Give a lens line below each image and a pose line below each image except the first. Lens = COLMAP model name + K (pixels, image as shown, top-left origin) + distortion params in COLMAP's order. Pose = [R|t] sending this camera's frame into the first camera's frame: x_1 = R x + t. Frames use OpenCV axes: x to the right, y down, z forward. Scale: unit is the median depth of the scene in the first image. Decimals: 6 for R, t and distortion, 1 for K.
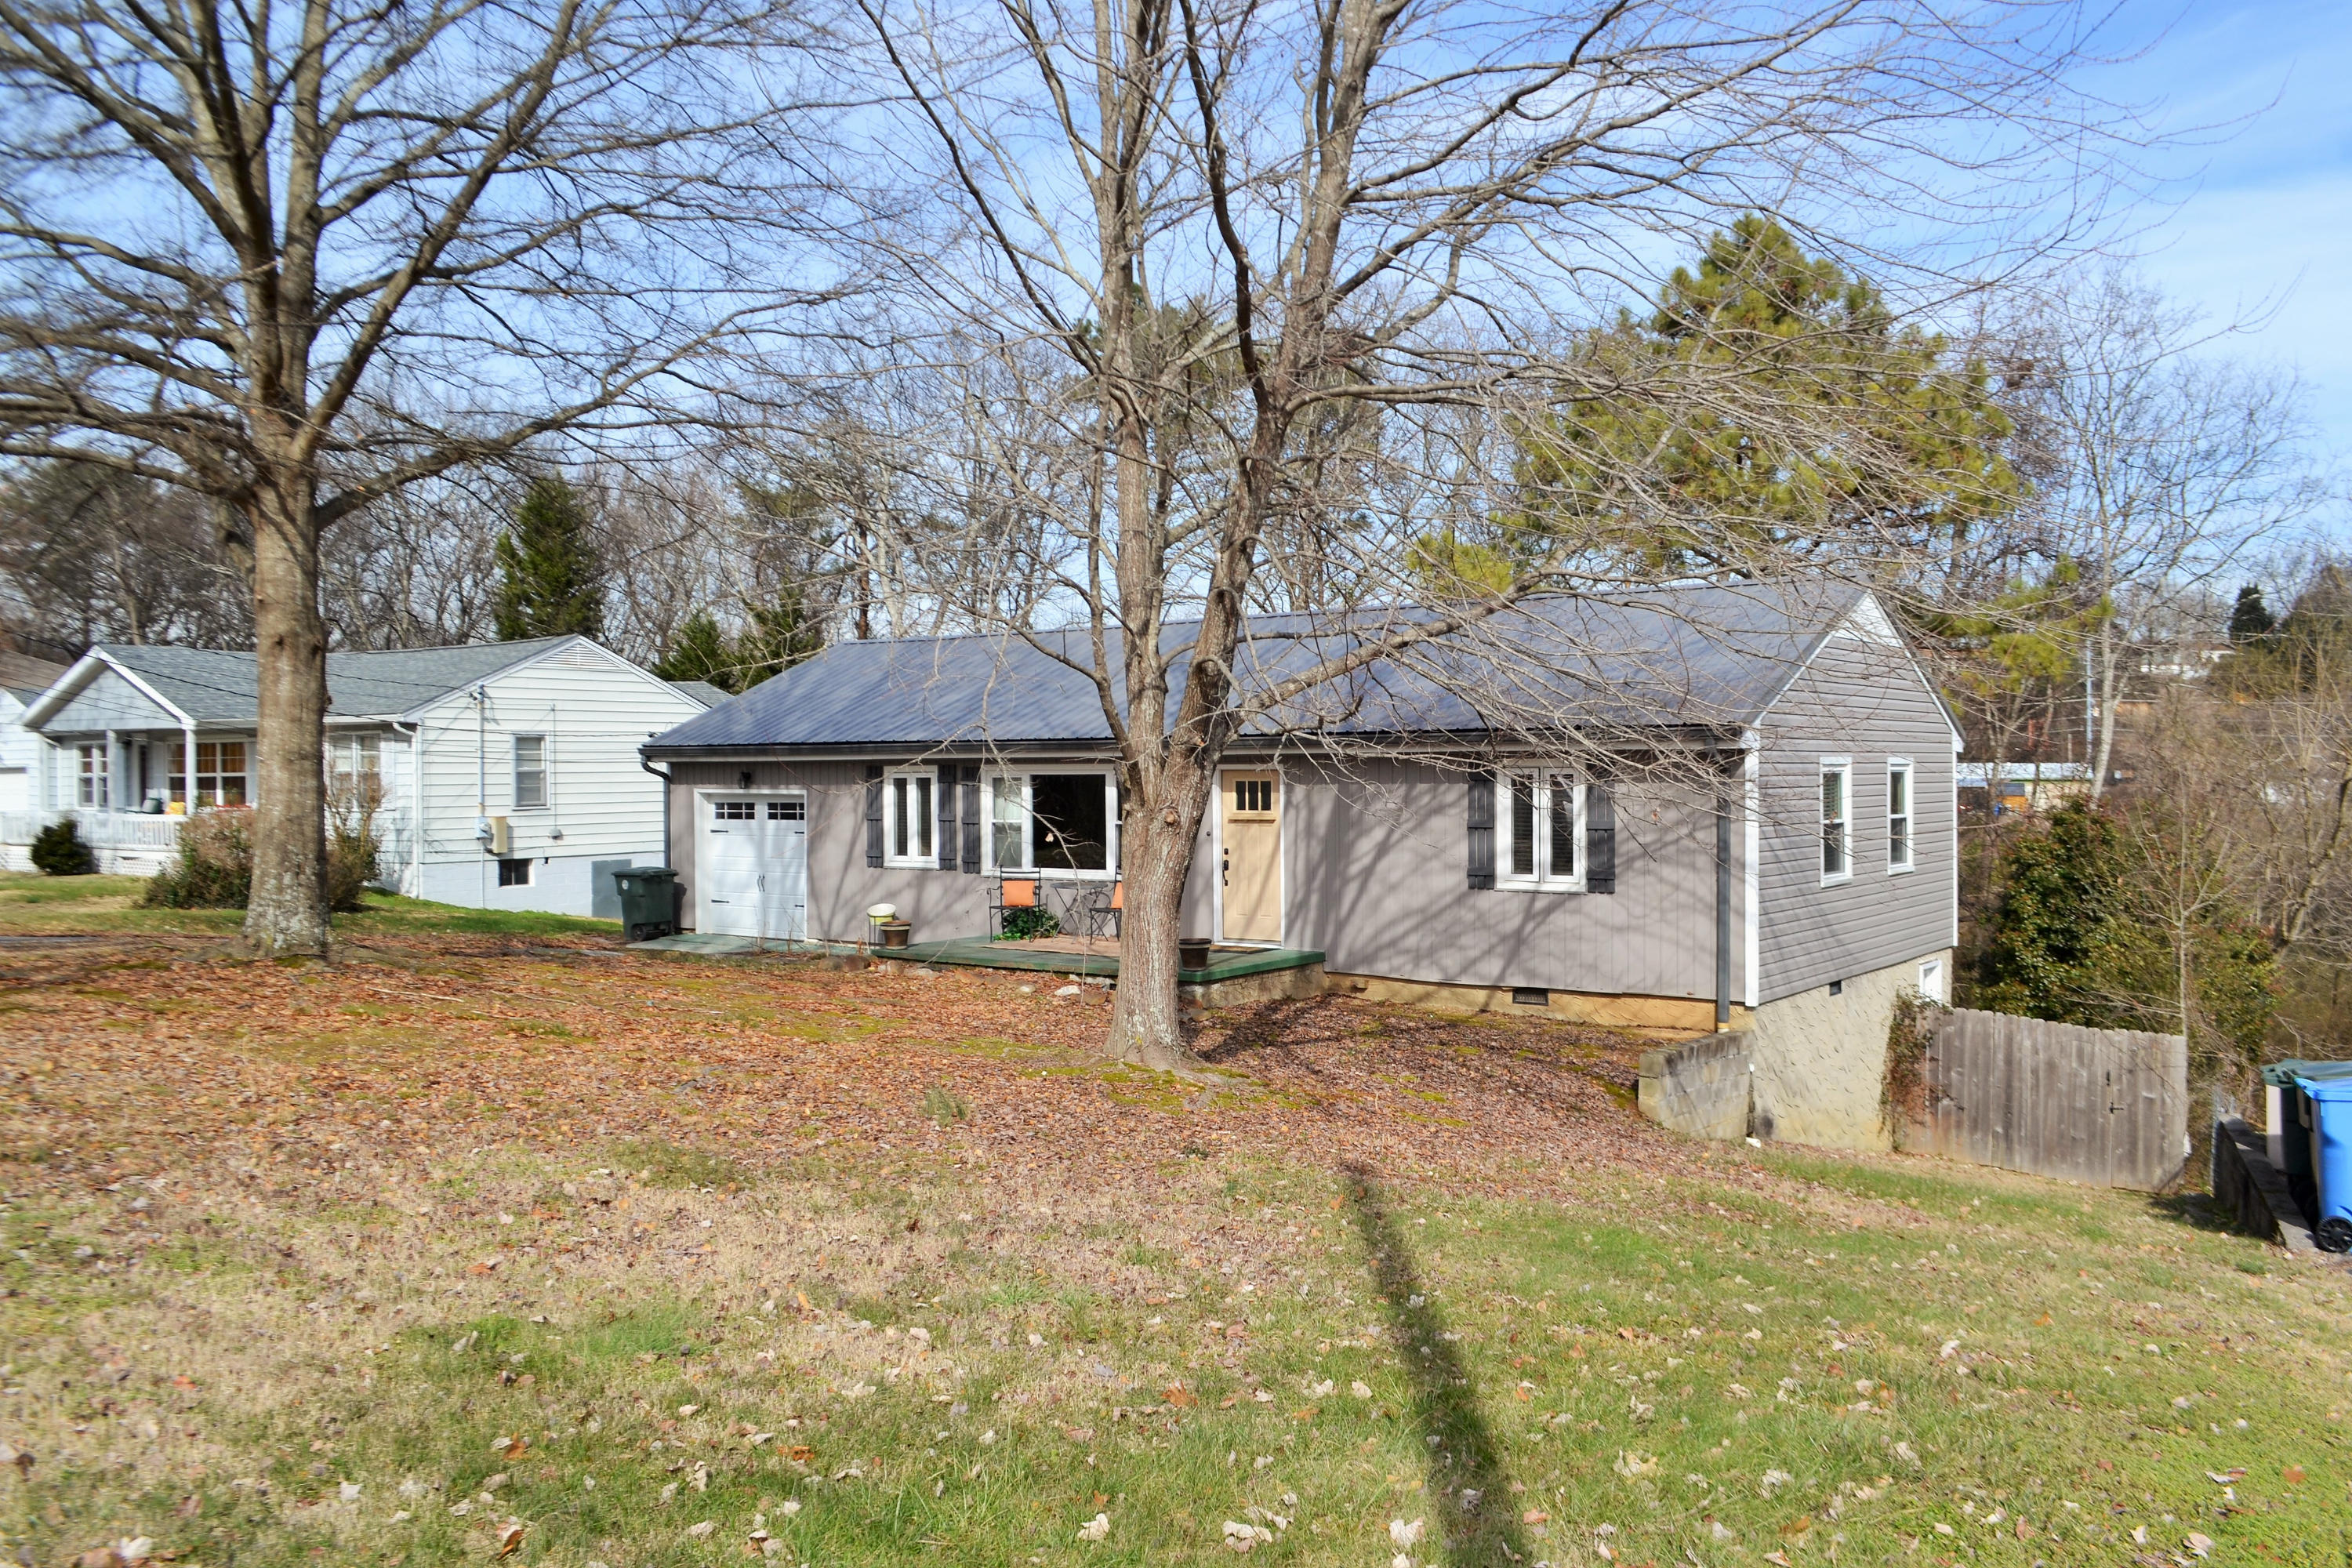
lens RADIAL K [[1896.8, 0, 1177.2], [0, 1896.8, 793.5], [0, 0, 1]] dist [-0.079756, 0.002158]
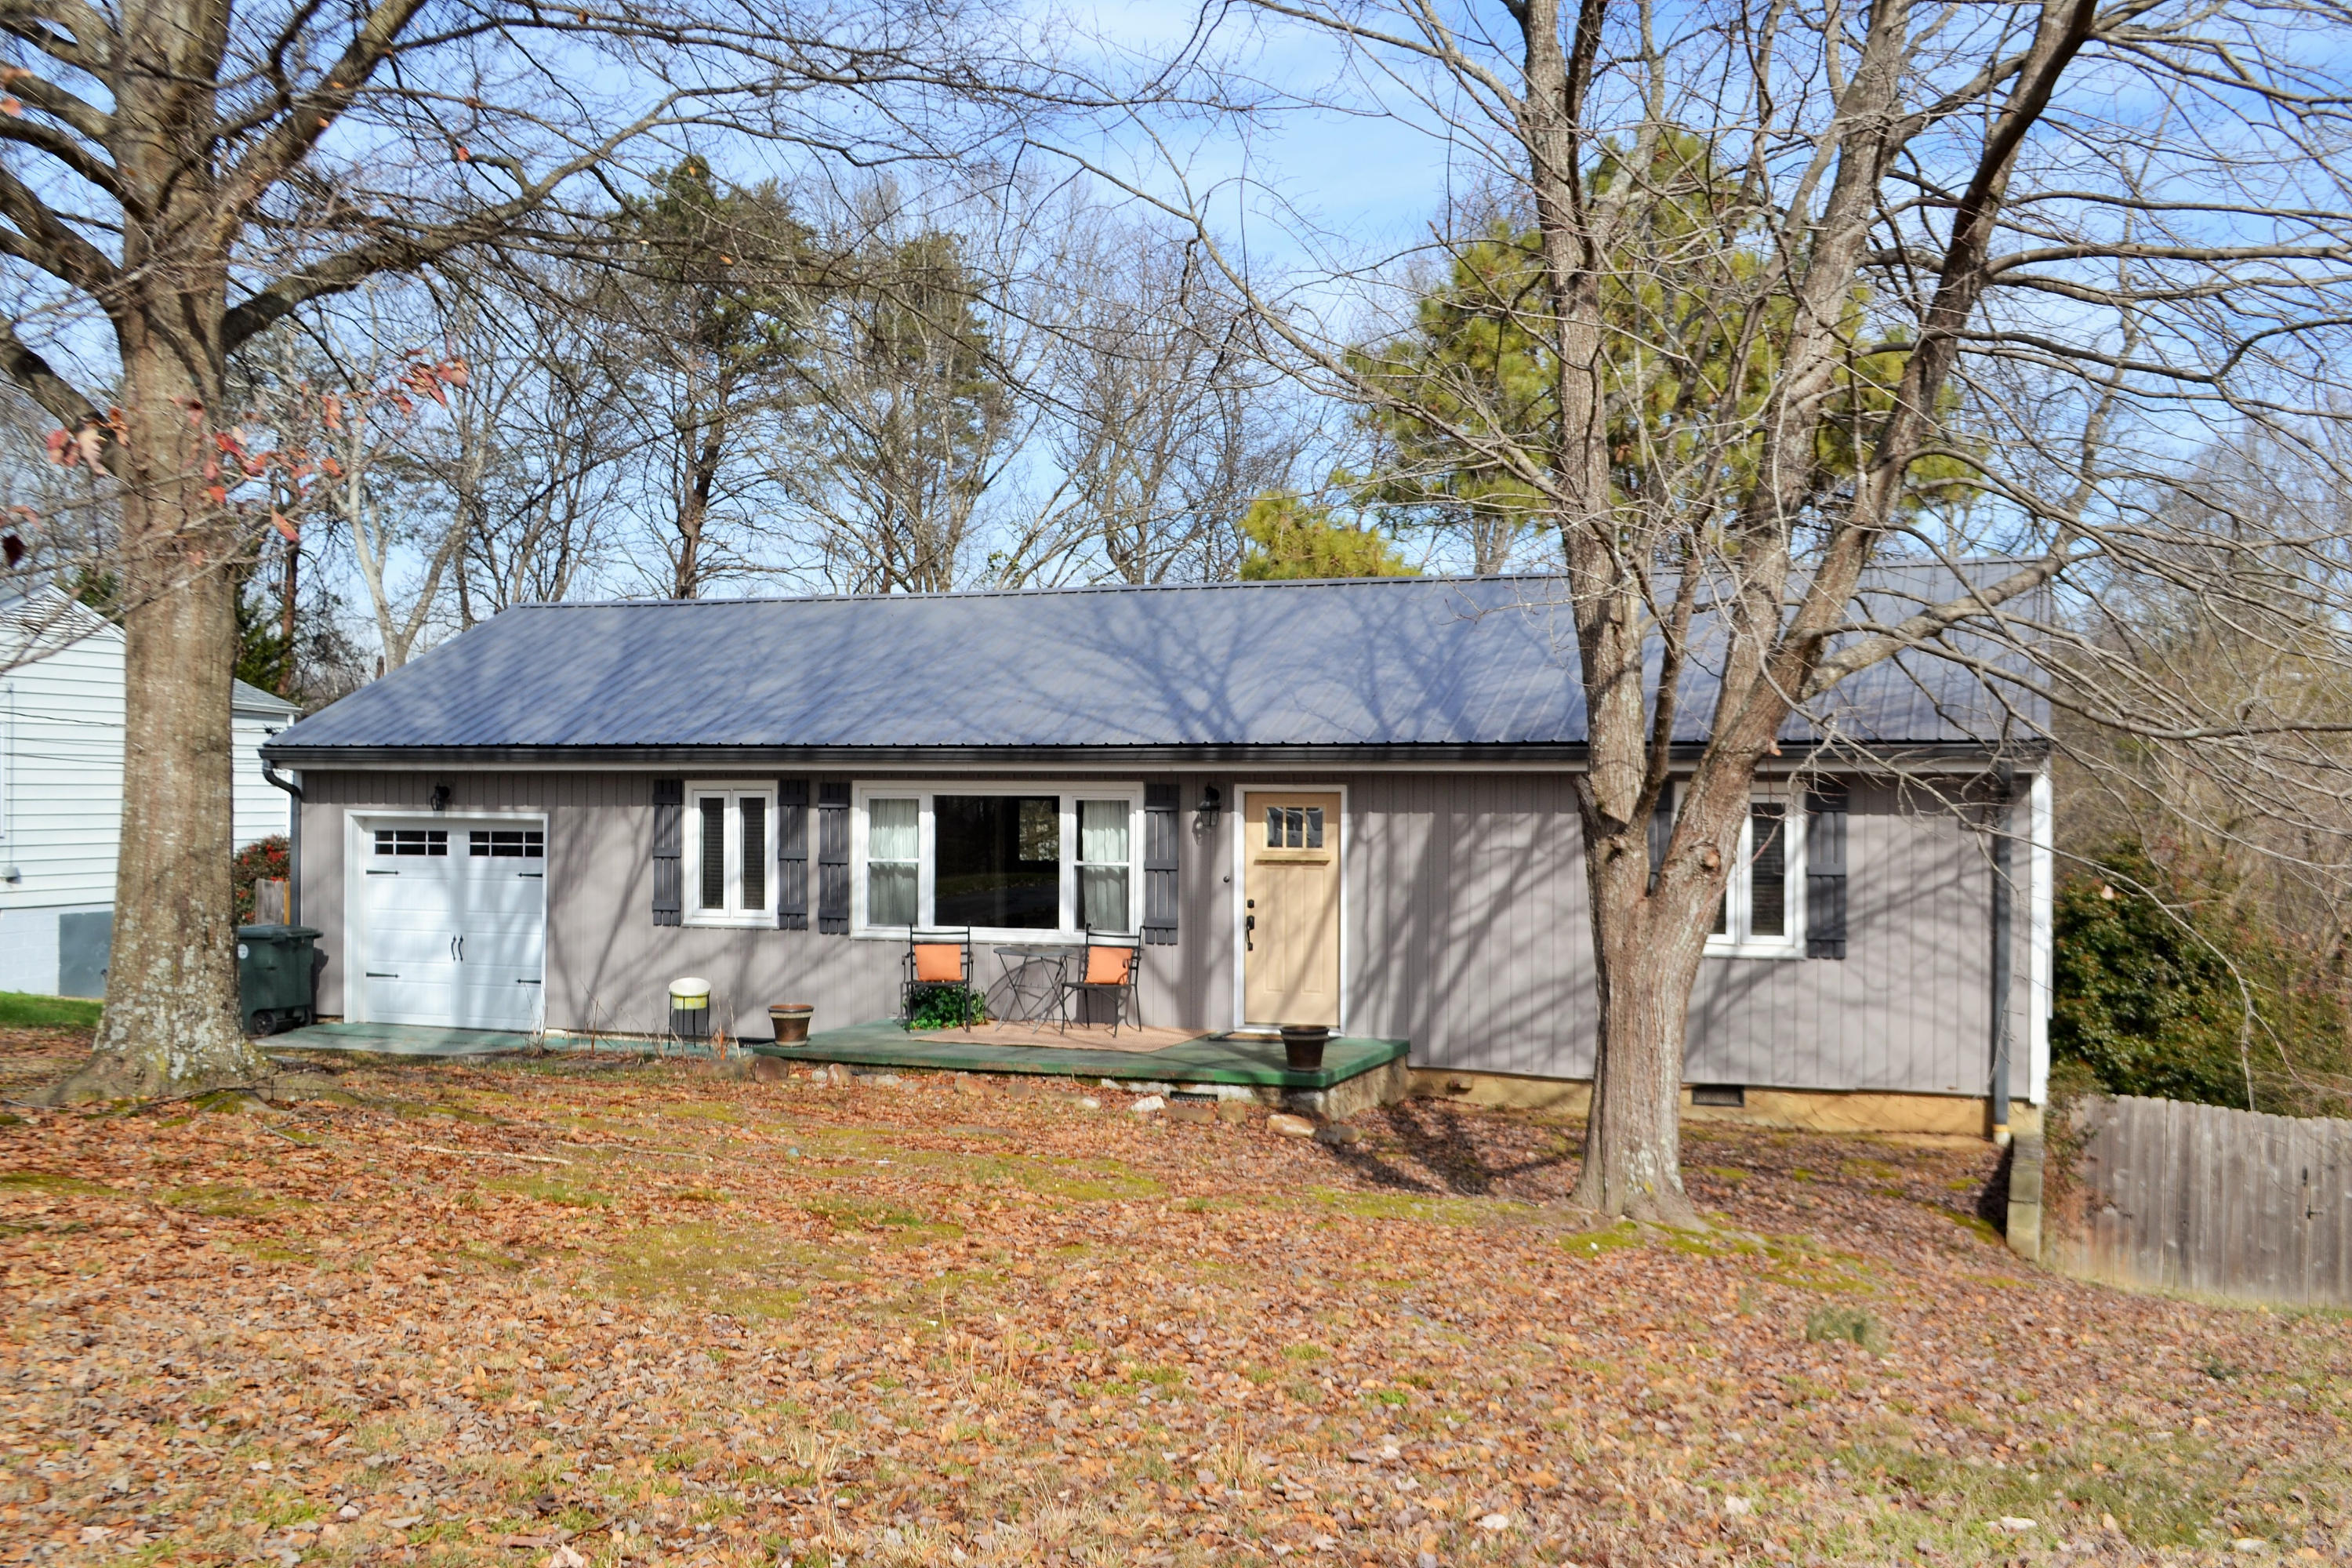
lens RADIAL K [[2301.9, 0, 1175.8], [0, 2301.9, 775.8], [0, 0, 1]] dist [-0.051426, 0.000000]
pose [[0.960913, 0.014571, 0.276466, -0.237844], [-0.008489, 0.999695, -0.023182, 0.002190], [-0.276719, 0.019929, 0.960744, 0.148831]]
